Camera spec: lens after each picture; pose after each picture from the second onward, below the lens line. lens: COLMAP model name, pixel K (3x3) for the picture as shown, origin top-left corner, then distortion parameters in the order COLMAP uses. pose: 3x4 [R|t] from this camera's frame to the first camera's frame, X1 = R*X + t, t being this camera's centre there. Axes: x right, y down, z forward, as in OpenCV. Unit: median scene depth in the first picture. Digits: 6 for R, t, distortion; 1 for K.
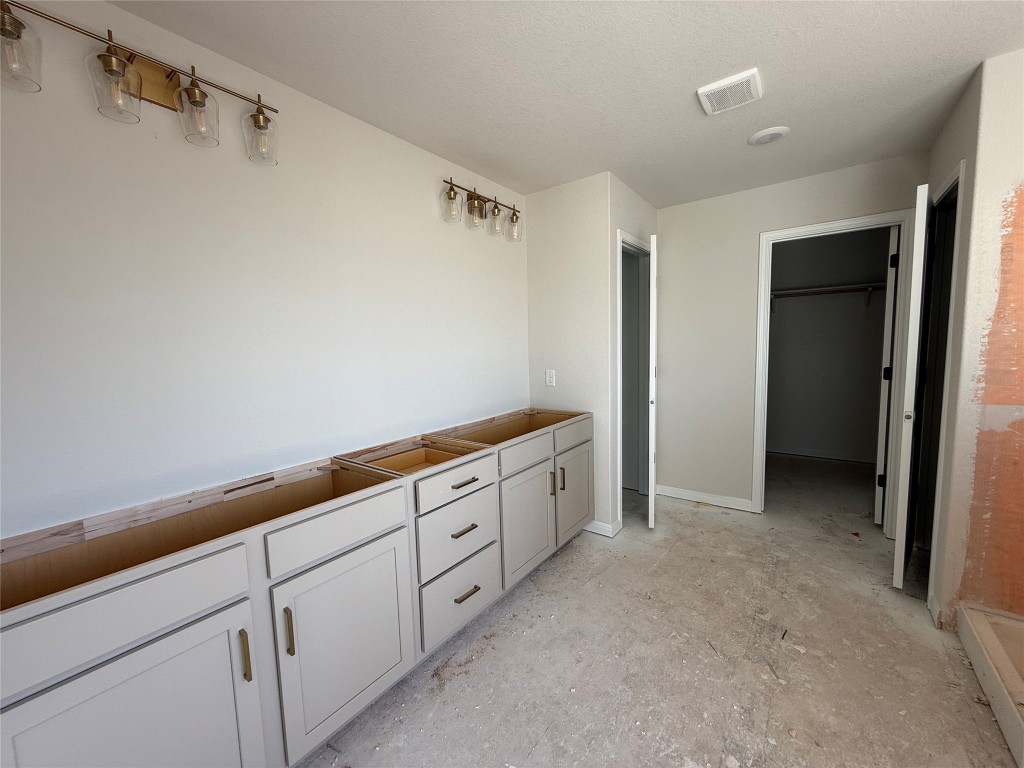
lens RADIAL K [[407.8, 0, 508.2], [0, 407.8, 382.4], [0, 0, 1]] dist [0.000426, -0.000187]
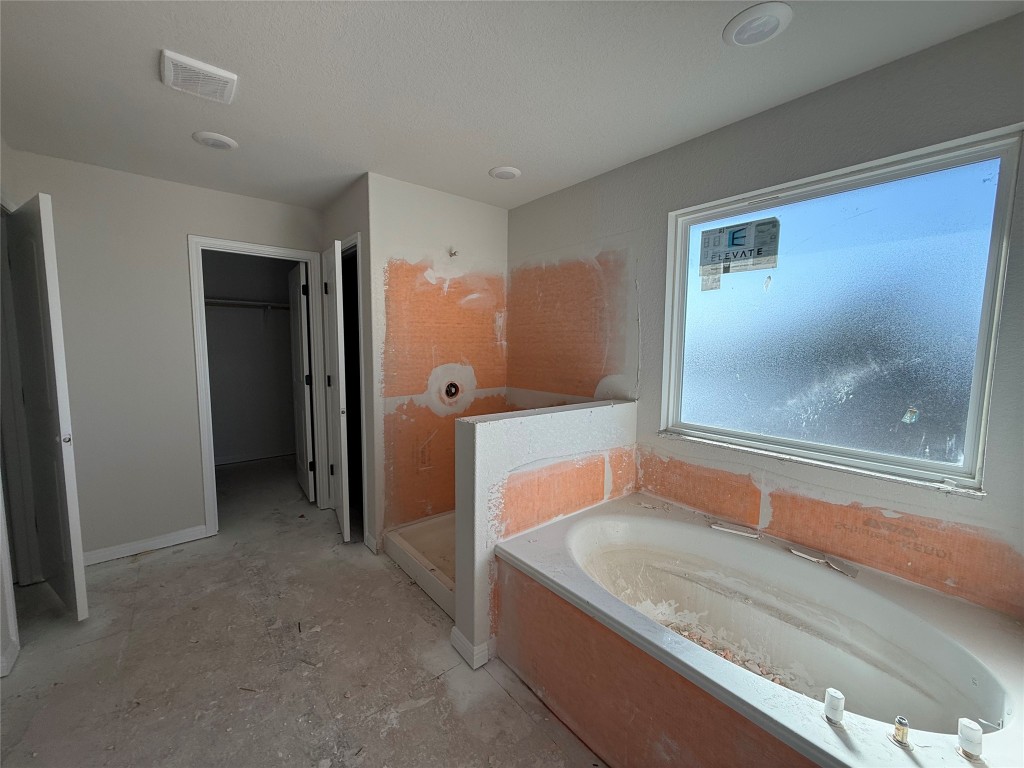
lens RADIAL K [[407.8, 0, 508.2], [0, 407.8, 382.4], [0, 0, 1]] dist [0.000426, -0.000187]
pose [[0.228318, -0.059038, 0.971795, -0.182791], [0.074444, 0.996296, 0.043036, -0.028919], [-0.970736, 0.062518, 0.231868, 0.152993]]
